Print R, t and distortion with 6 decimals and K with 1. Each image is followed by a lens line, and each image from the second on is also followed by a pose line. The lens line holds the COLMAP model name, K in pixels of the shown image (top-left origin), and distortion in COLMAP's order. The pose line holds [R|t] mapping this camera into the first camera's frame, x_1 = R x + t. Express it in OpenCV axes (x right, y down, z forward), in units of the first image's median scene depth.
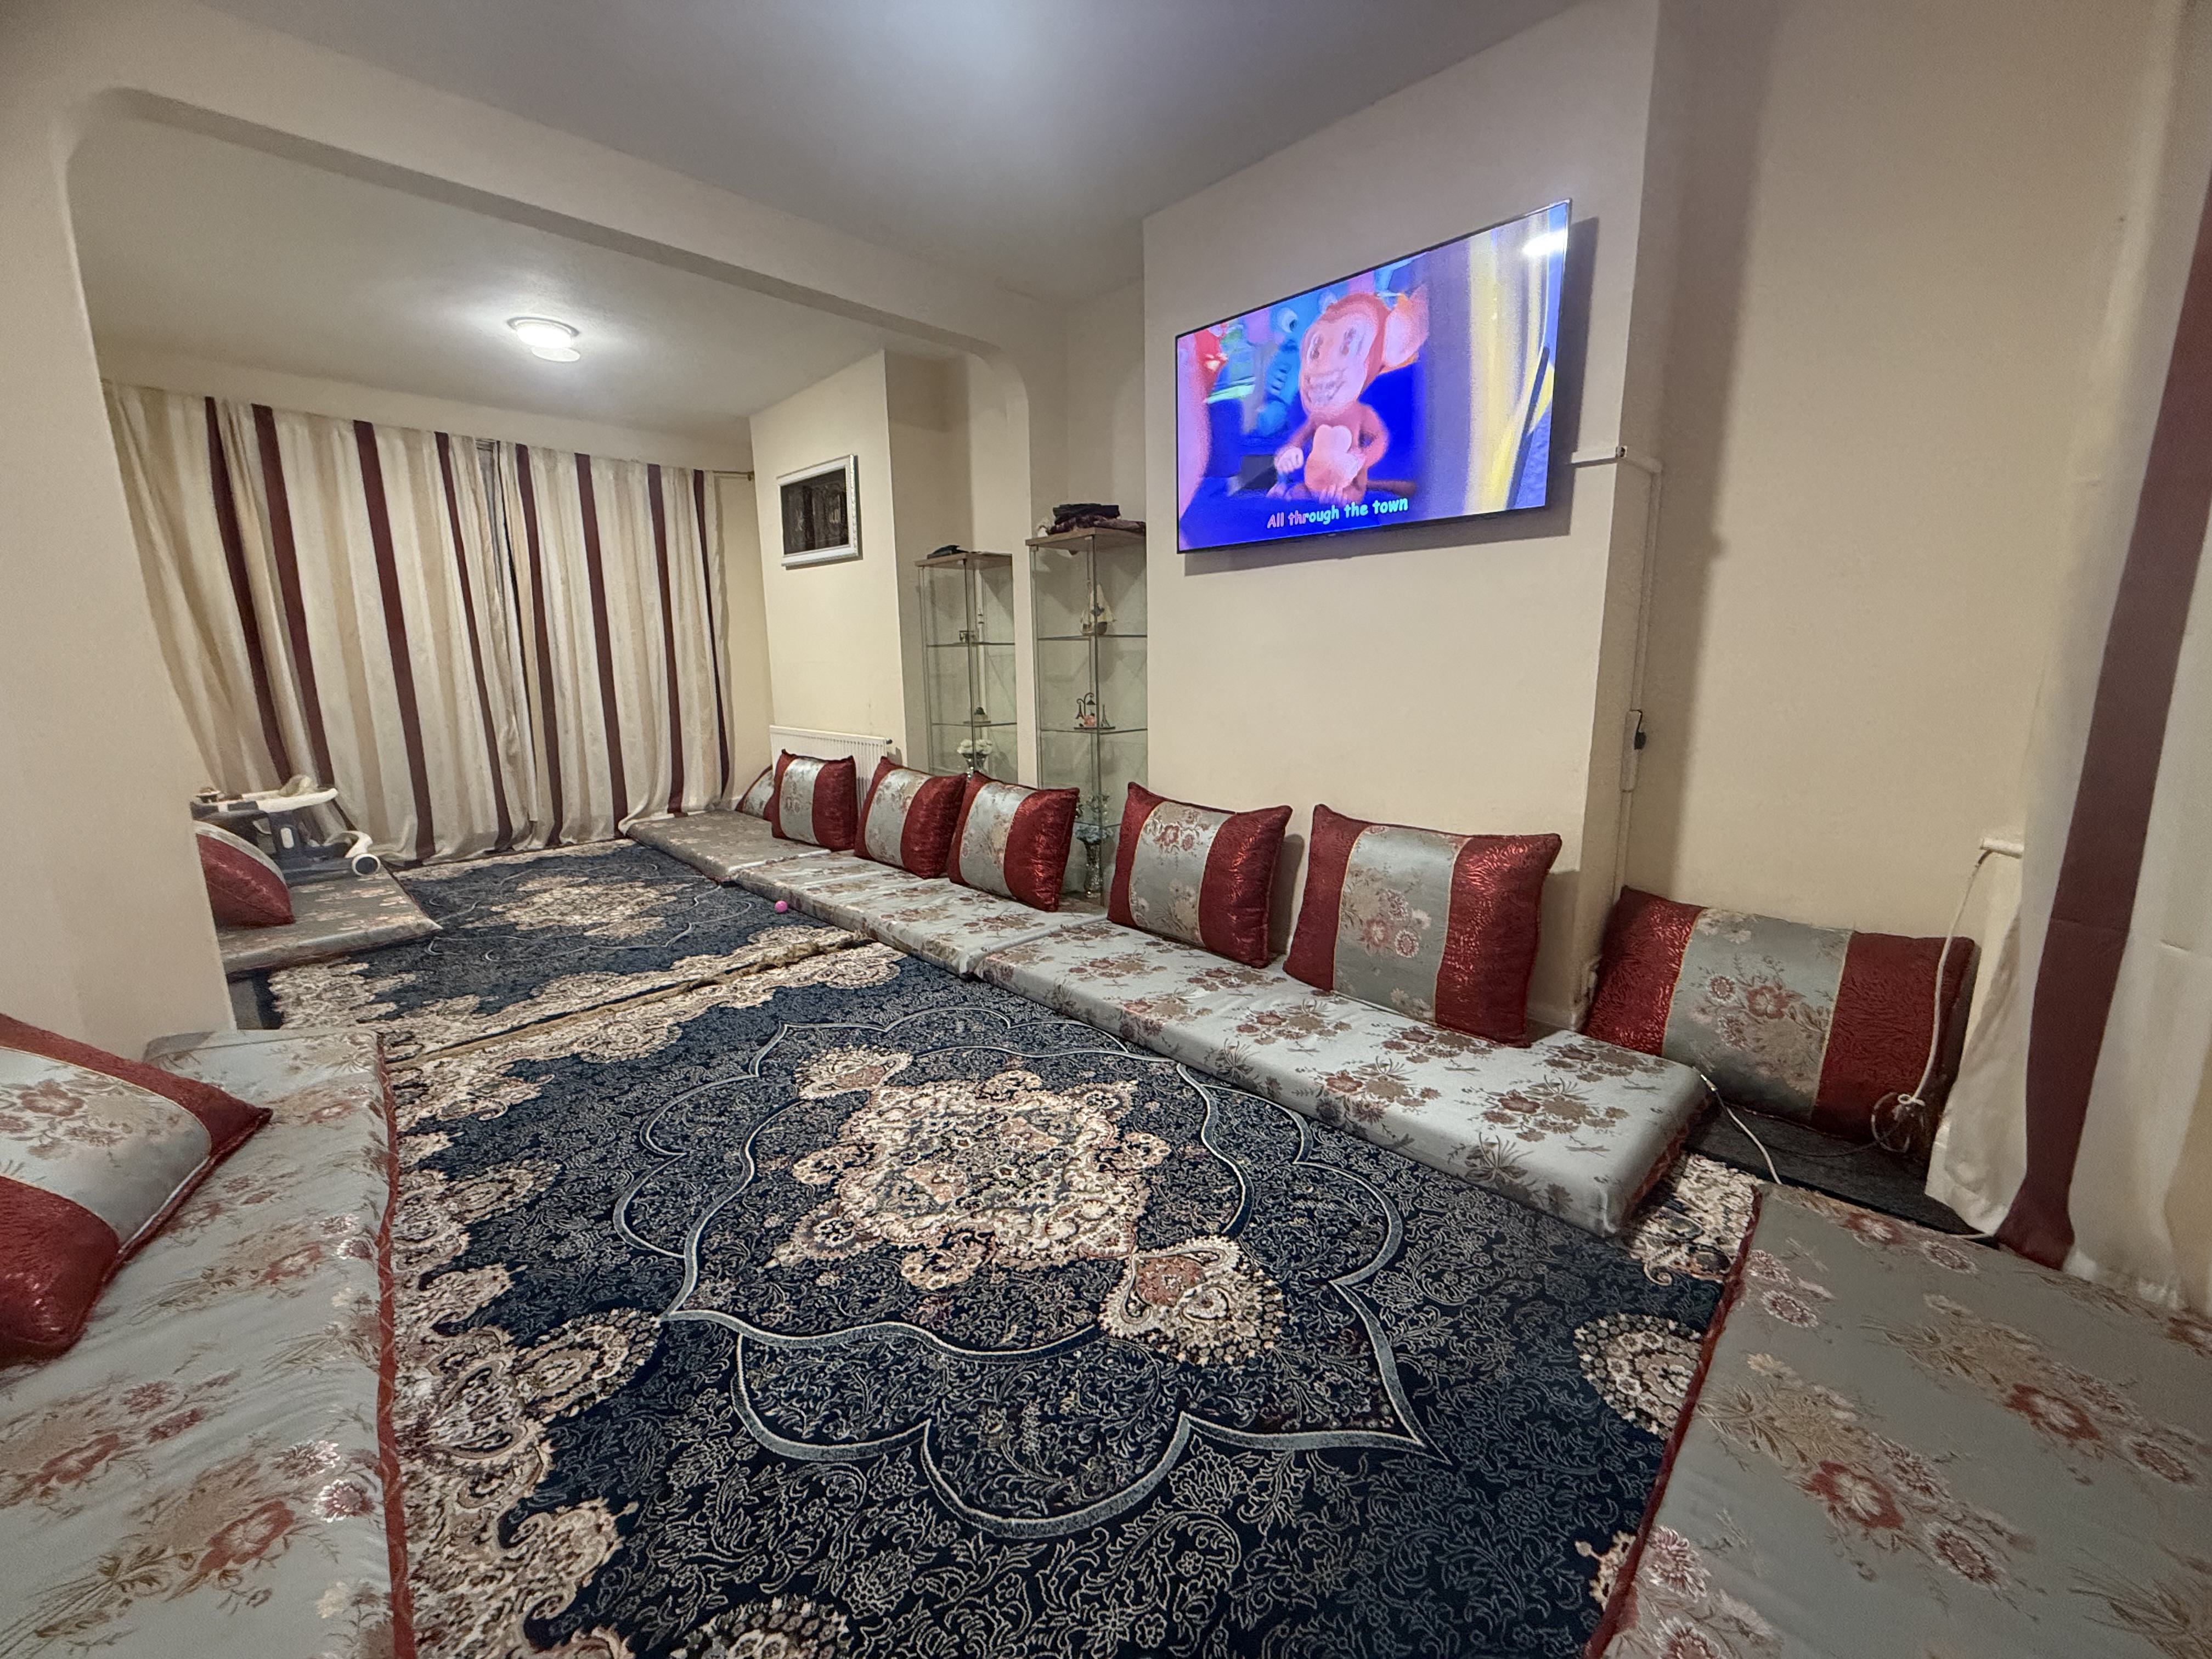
lens RADIAL K [[880.7, 0, 1097.1], [0, 880.7, 832.2], [0, 0, 1]] dist [-0.001733, -0.000834]
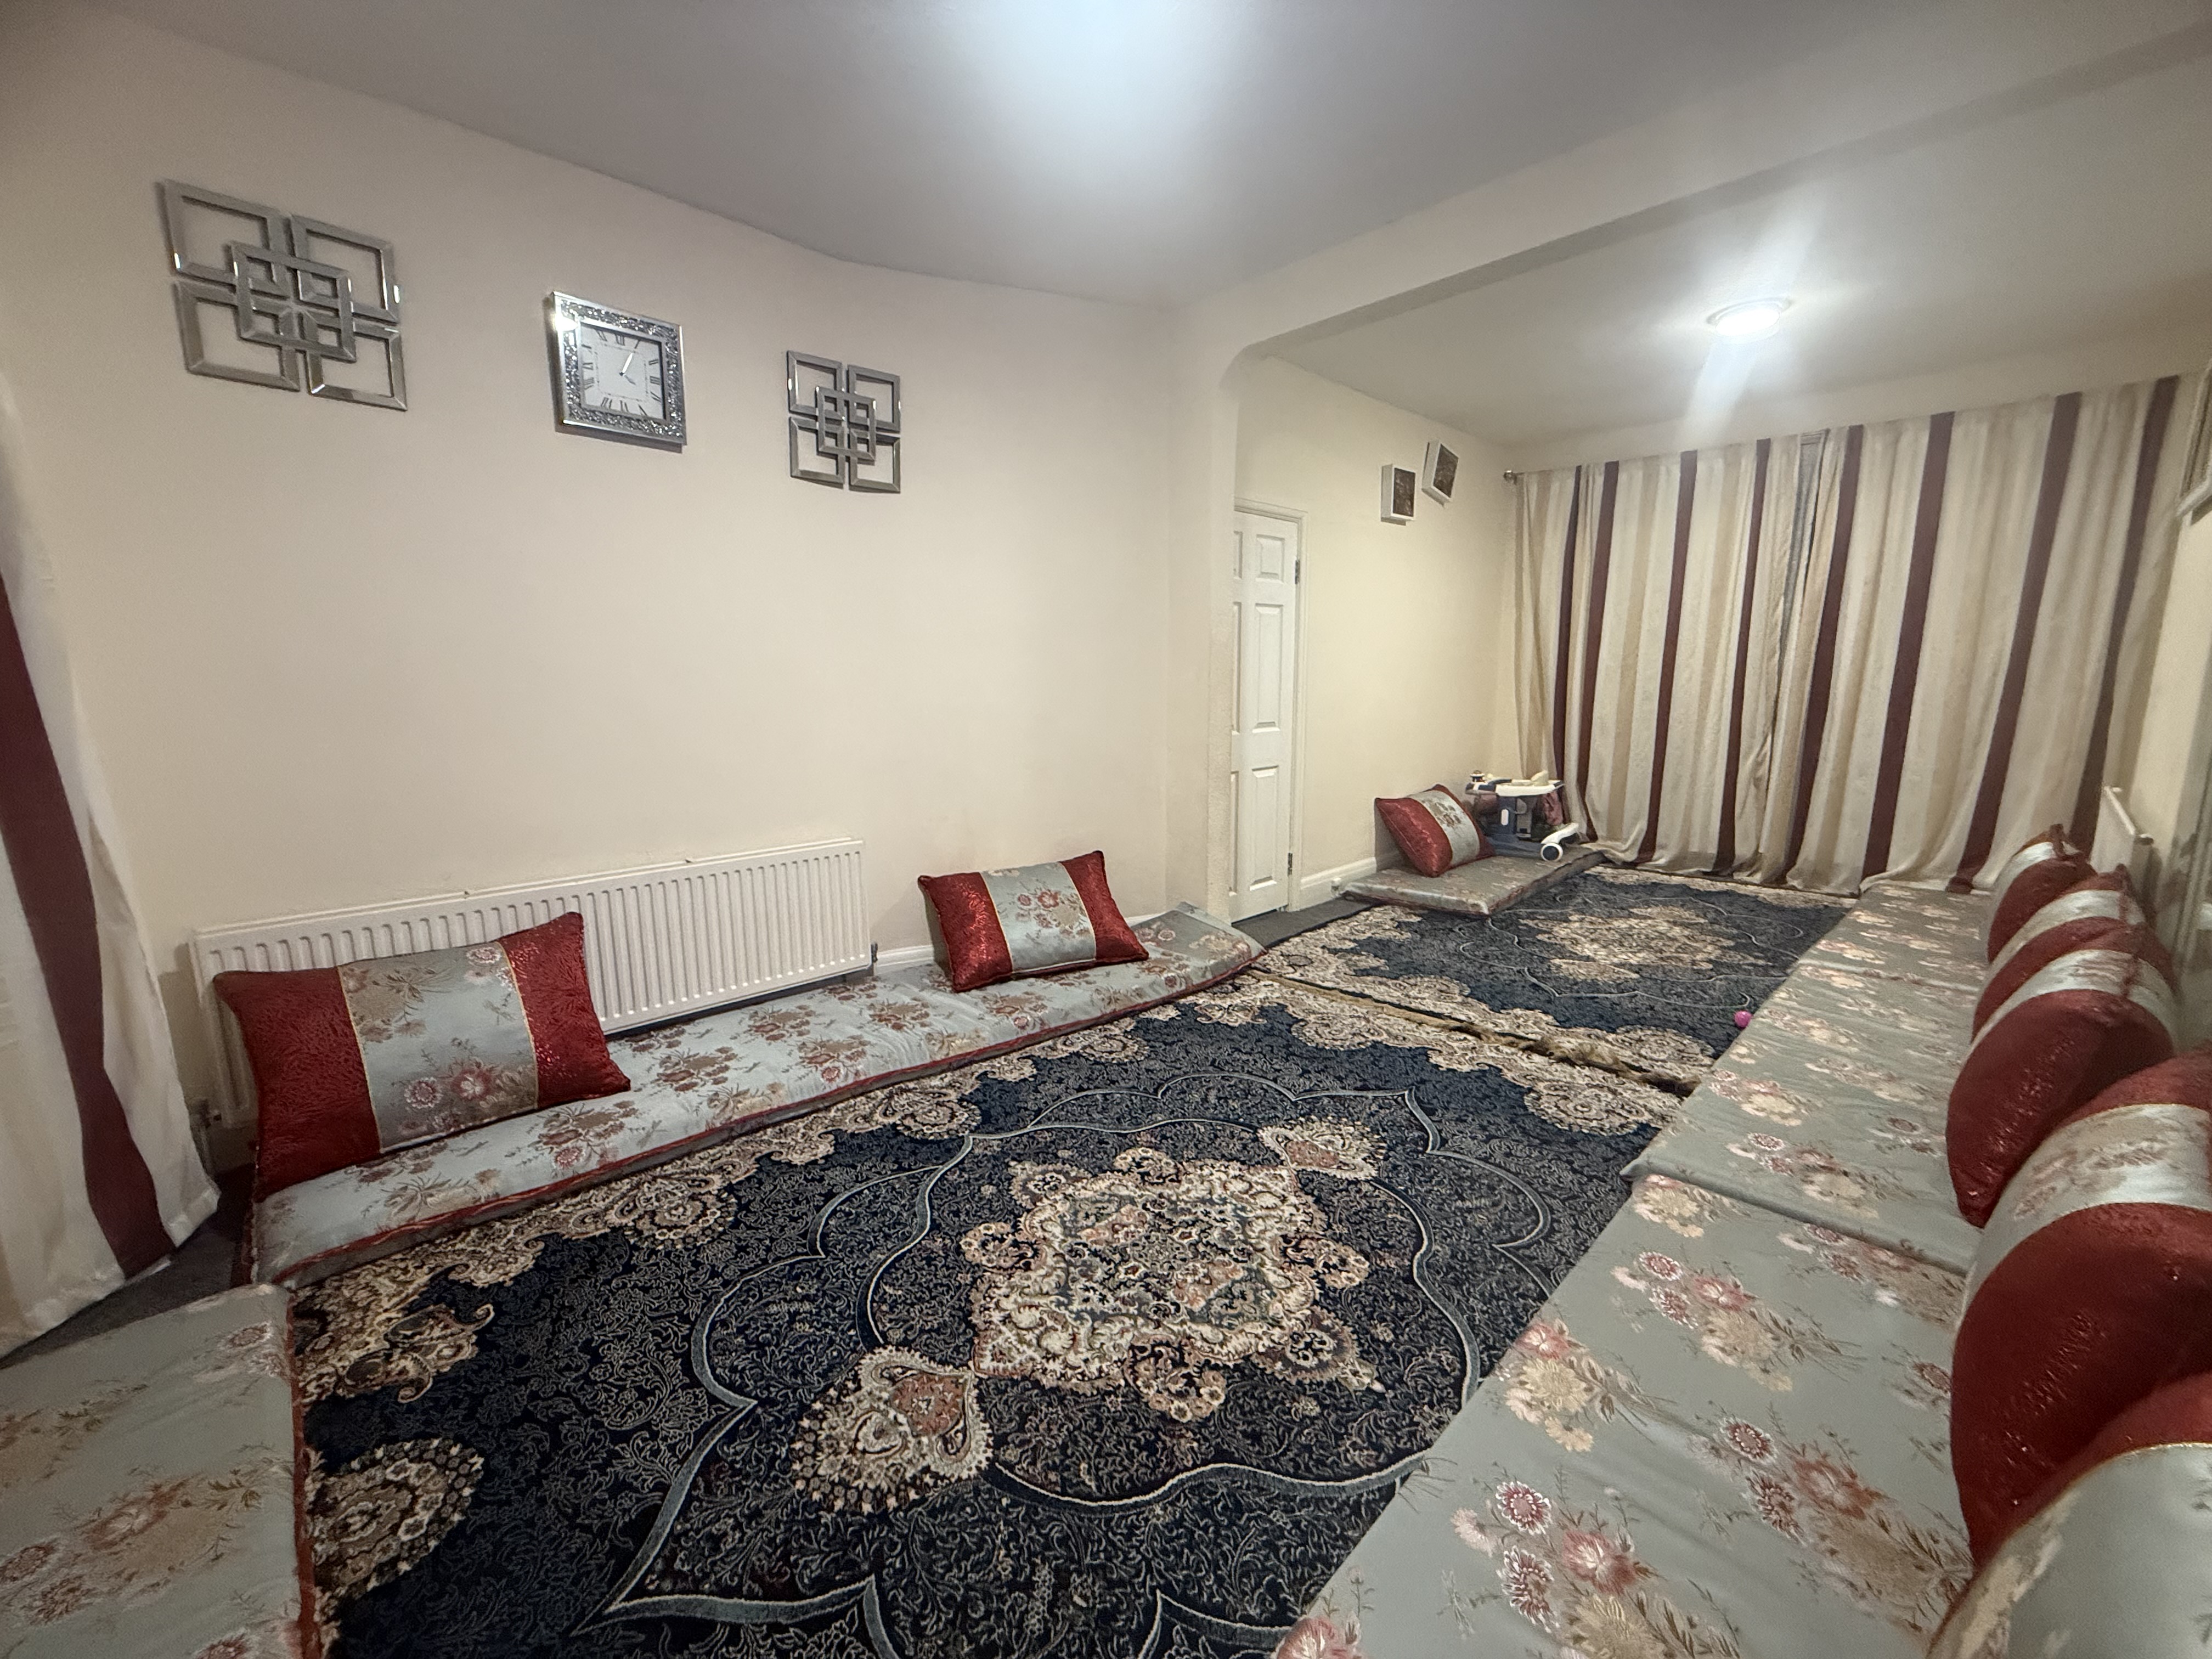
lens RADIAL K [[880.7, 0, 1096.6], [0, 880.7, 826.7], [0, 0, 1]] dist [-0.001733, -0.000834]
pose [[-0.013079, 0.181809, -0.983247, 0.624888], [-0.180979, 0.966660, 0.181149, -0.194090], [0.983400, 0.180316, 0.020261, 0.750494]]
